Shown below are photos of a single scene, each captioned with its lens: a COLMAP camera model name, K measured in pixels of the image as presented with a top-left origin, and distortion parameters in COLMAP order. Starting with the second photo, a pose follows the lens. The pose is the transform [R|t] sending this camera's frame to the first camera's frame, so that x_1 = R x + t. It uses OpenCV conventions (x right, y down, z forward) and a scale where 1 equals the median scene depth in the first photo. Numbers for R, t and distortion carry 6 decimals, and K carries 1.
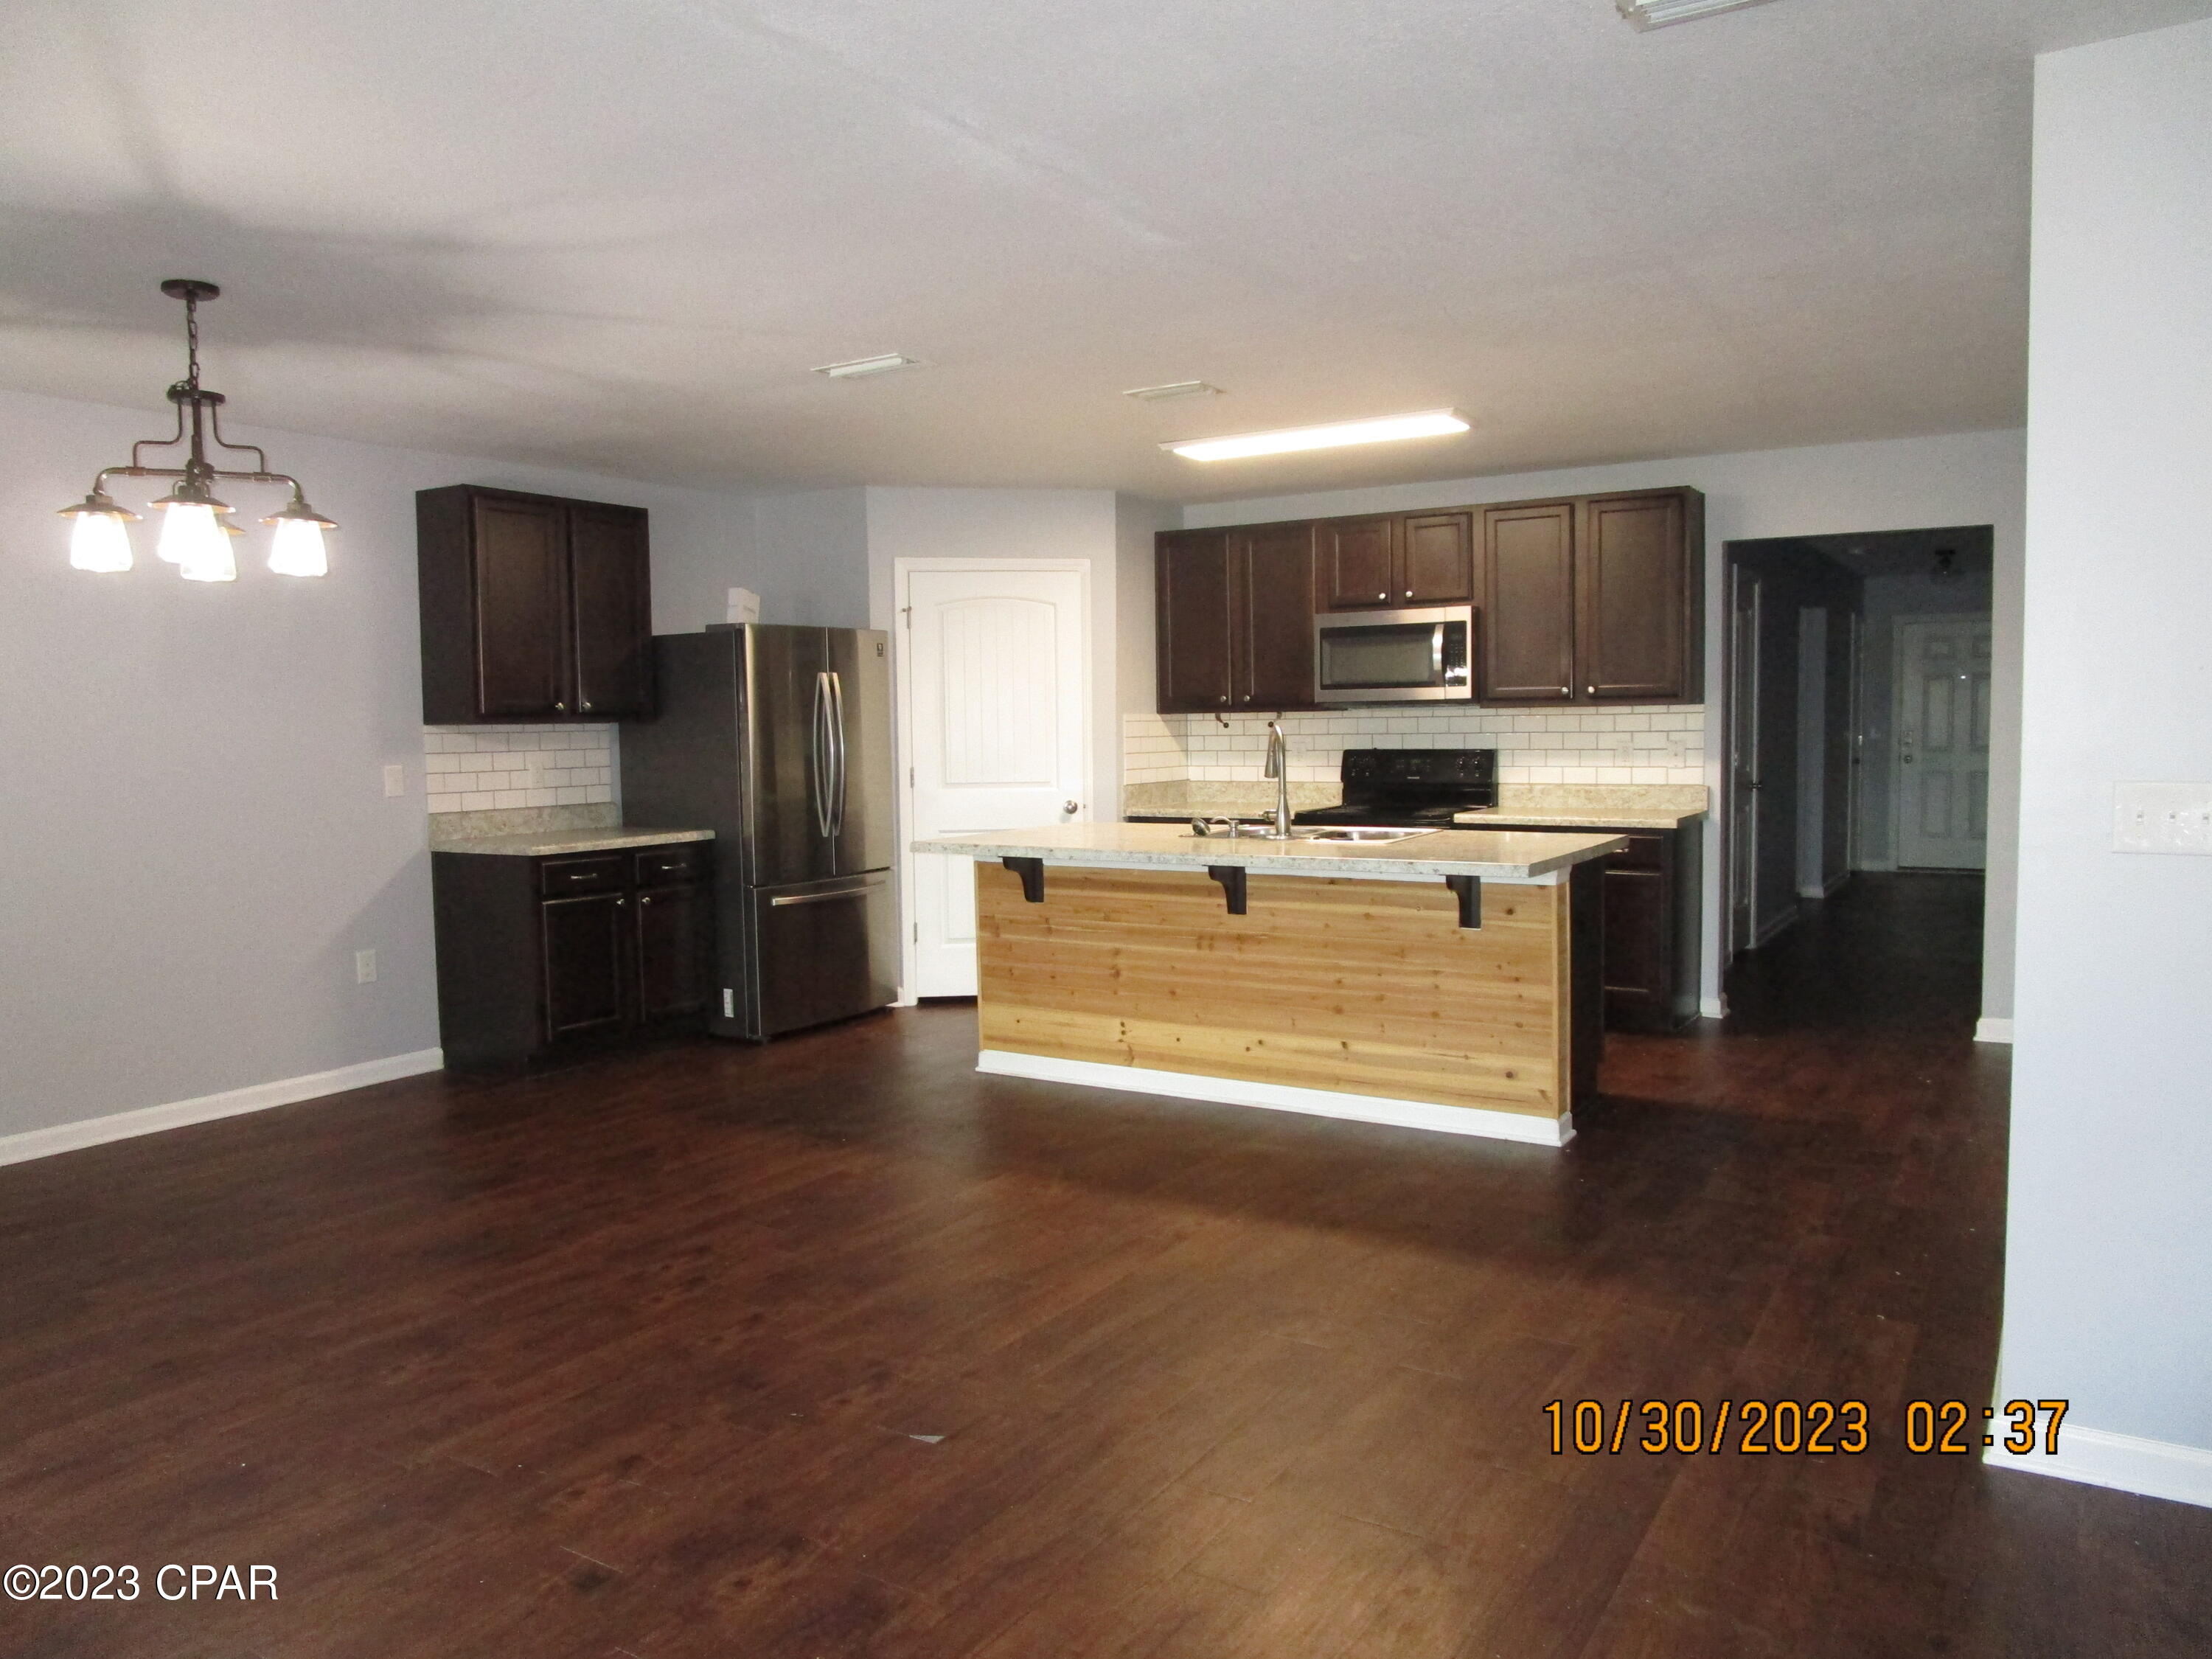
lens RADIAL K [[1578.9, 0, 1104.6], [0, 1578.9, 839.4], [0, 0, 1]] dist [-0.031062, 0.009492]
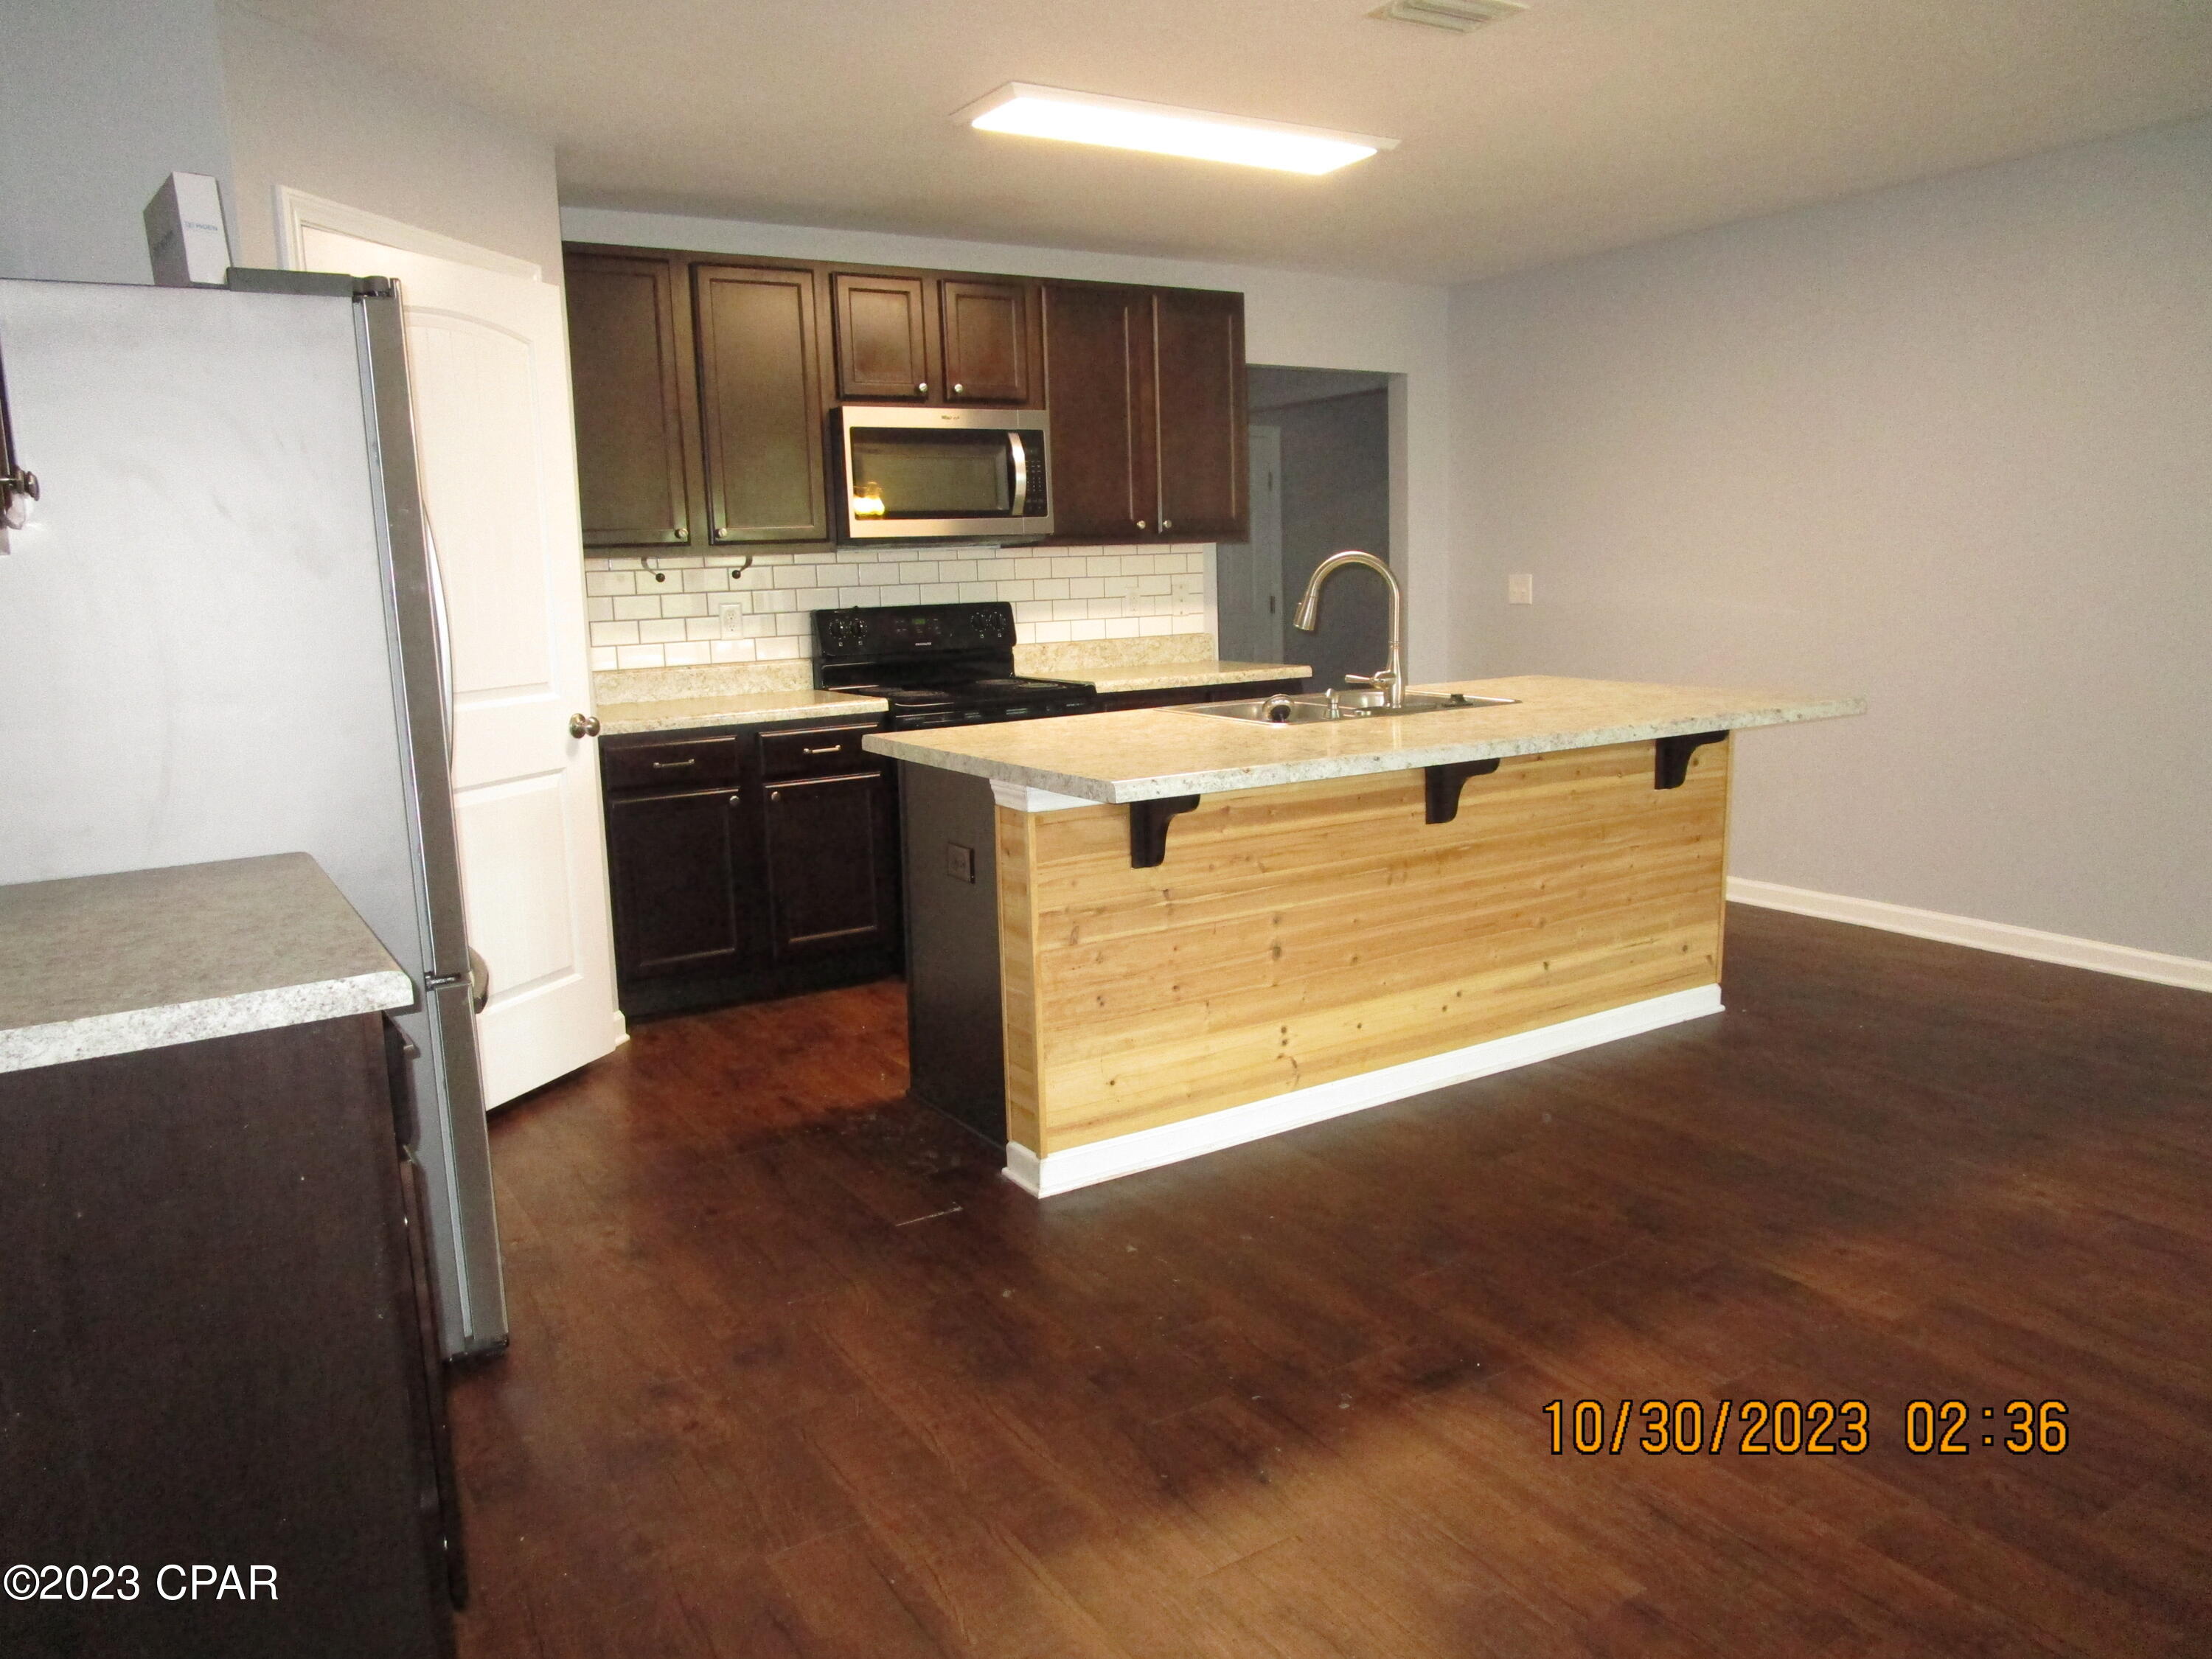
lens RADIAL K [[1576.7, 0, 1106.0], [0, 1576.7, 829.5], [0, 0, 1]] dist [-0.021413, -0.000940]
pose [[0.431117, -0.146384, 0.890342, -0.517293], [0.091161, 0.988770, 0.118425, -0.039001], [-0.897679, 0.030110, 0.439620, 0.715766]]
